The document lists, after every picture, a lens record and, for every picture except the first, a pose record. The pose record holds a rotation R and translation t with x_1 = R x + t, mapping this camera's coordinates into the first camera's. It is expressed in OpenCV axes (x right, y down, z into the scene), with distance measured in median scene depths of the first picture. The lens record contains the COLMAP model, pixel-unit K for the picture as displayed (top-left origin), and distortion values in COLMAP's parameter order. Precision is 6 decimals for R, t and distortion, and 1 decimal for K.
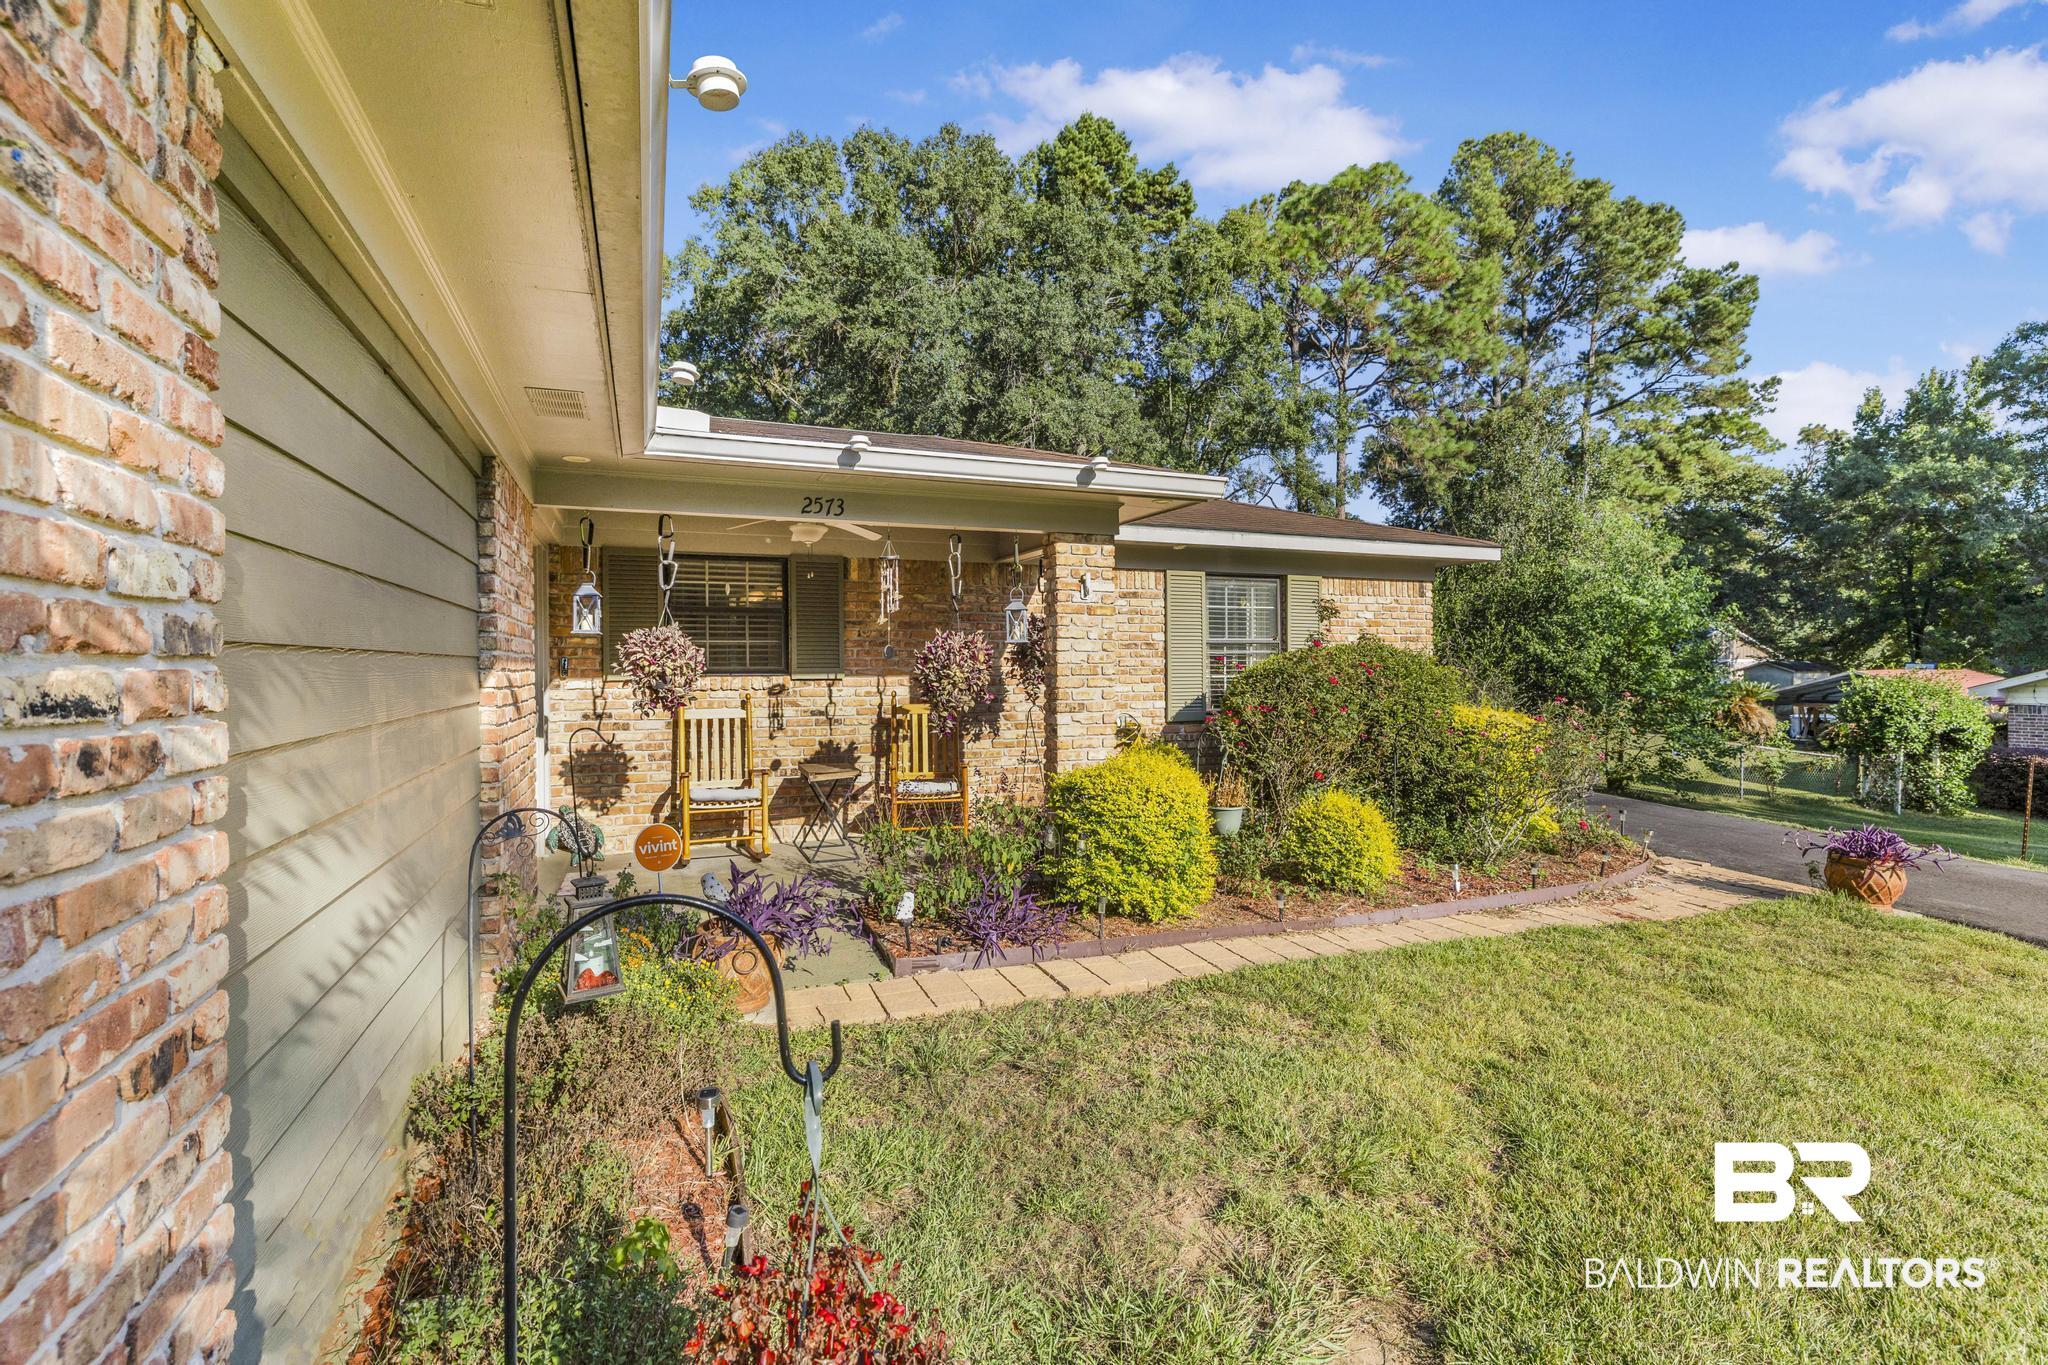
lens RADIAL K [[925.1, 0, 1019.7], [0, 925.1, 666.2], [0, 0, 1]] dist [-0.005064, 0.001053]
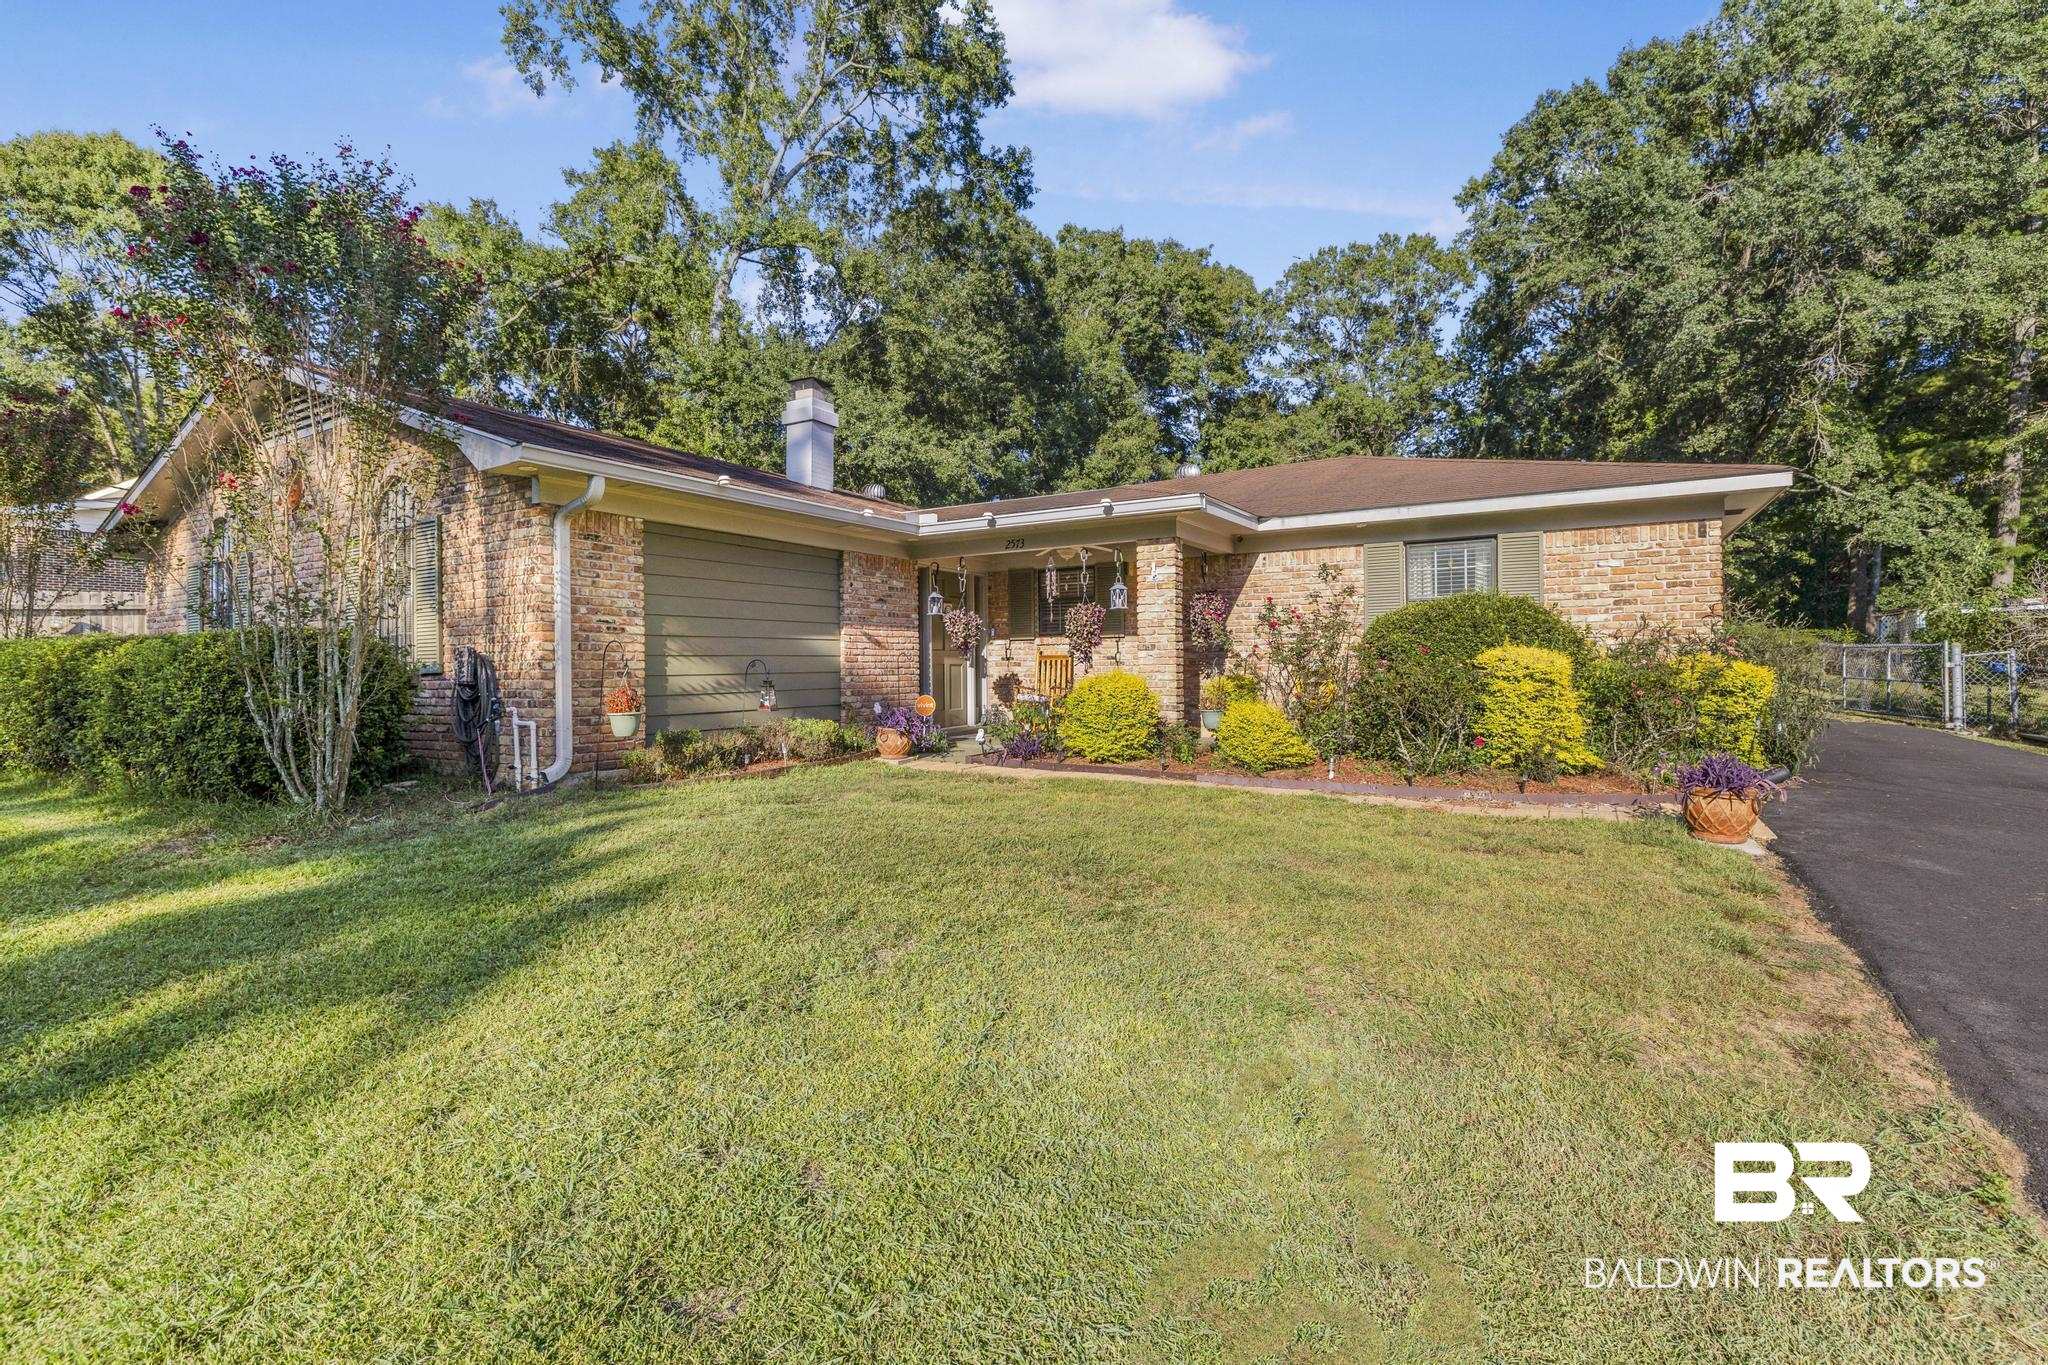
lens RADIAL K [[925.1, 0, 1019.5], [0, 925.1, 668.5], [0, 0, 1]] dist [-0.005064, 0.001053]
pose [[0.594339, -0.000035, -0.804215, 0.234214], [0.007692, 0.999954, 0.005642, 0.013578], [0.804178, -0.009539, 0.594312, -0.026363]]
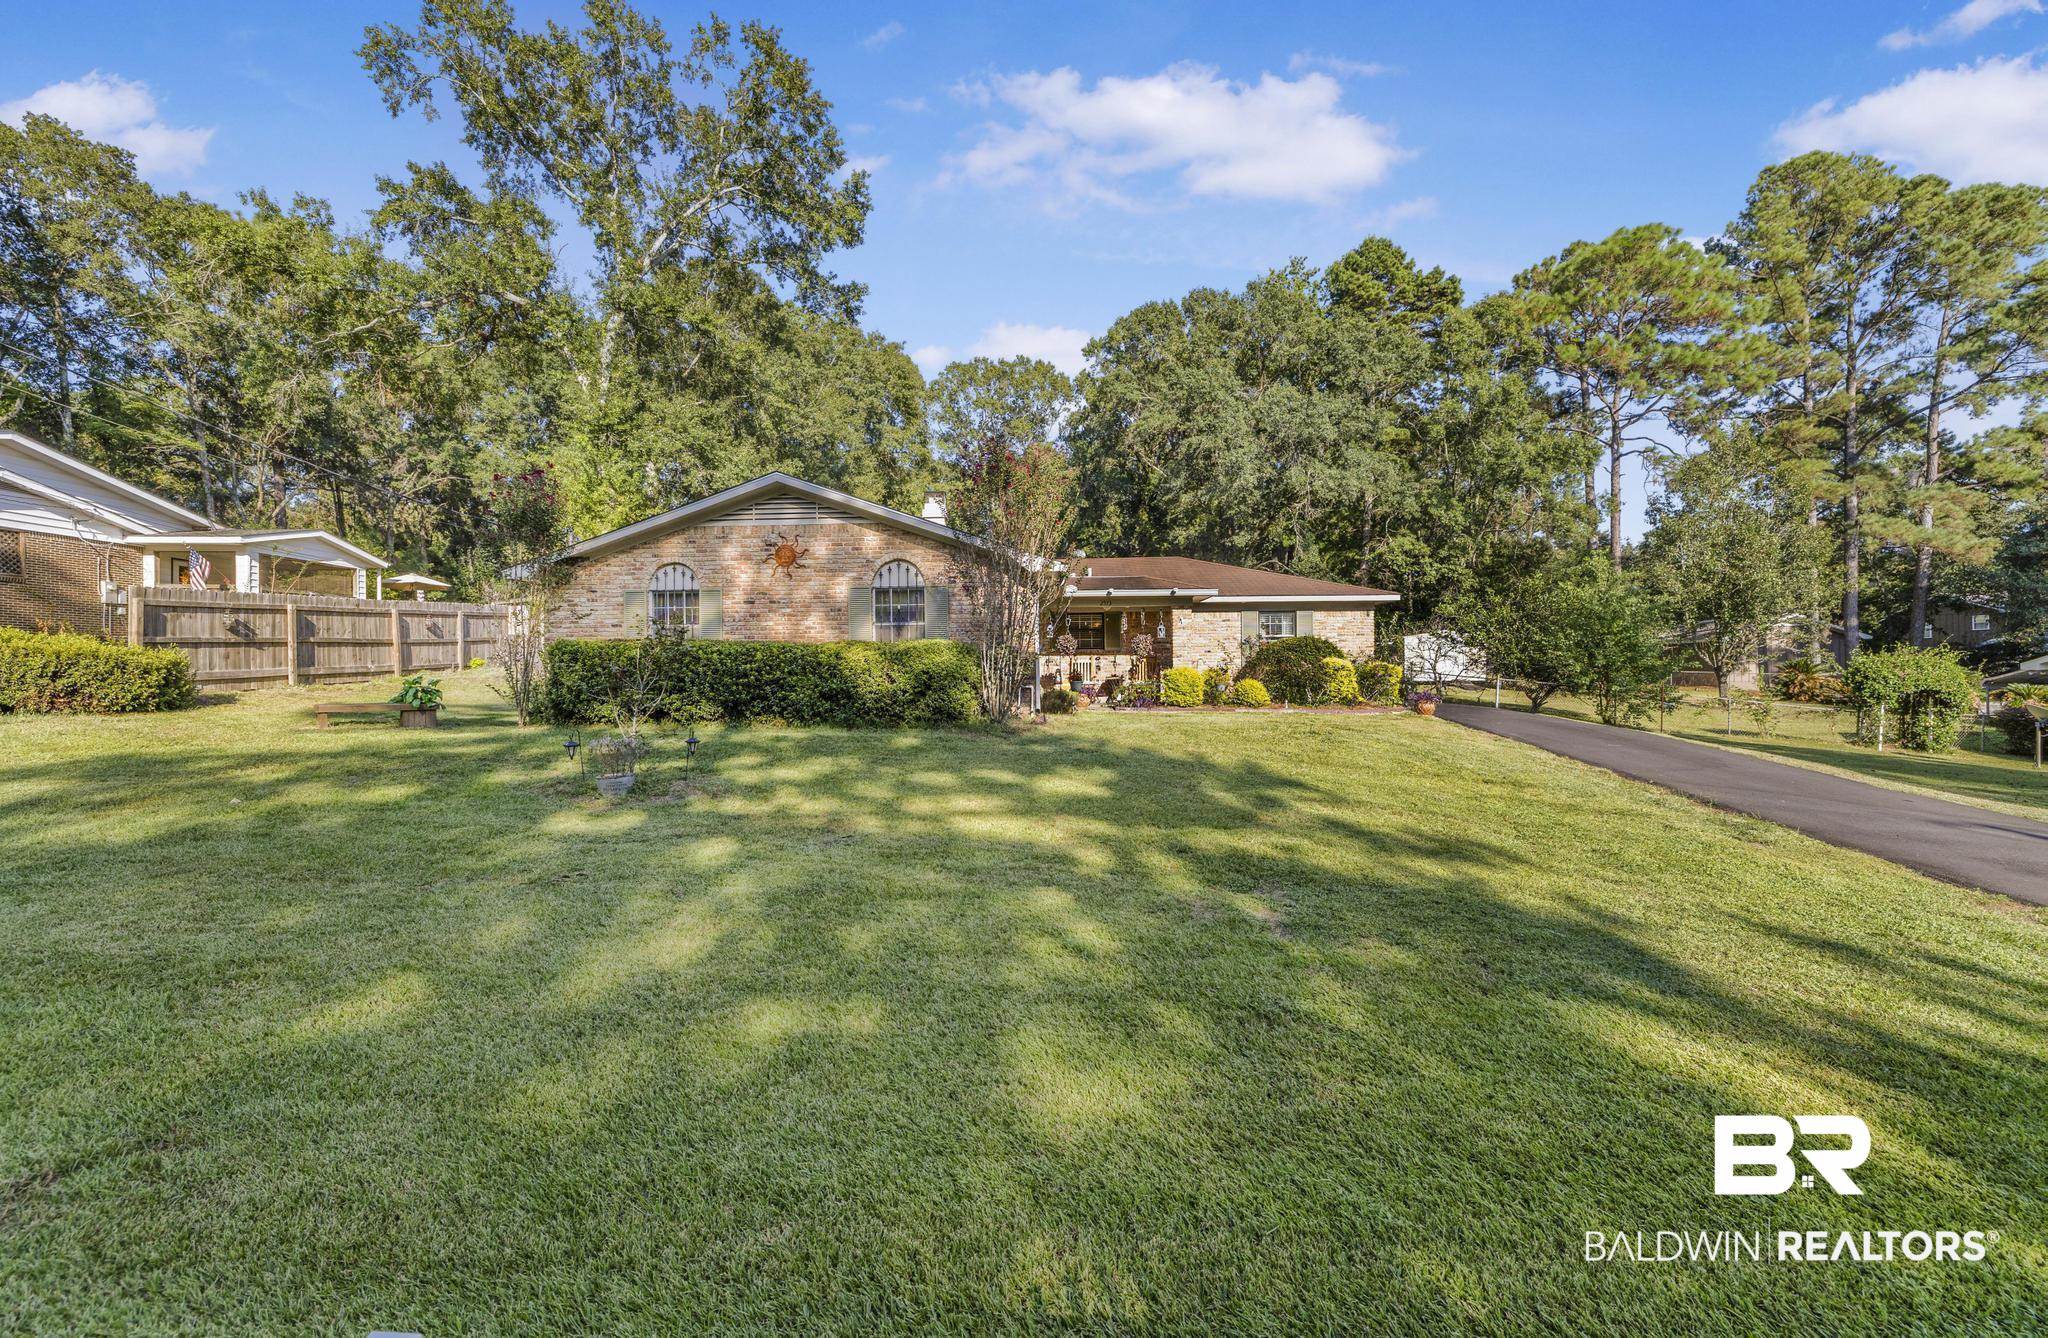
lens RADIAL K [[874.9, 0, 1017.6], [0, 874.9, 675.6], [0, 0, 1]] dist [0.002438, 0.000238]
pose [[0.911372, -0.001632, -0.411581, 0.164884], [0.002834, 0.999993, 0.002309, 0.020905], [0.411574, -0.003271, 0.911370, -0.429325]]
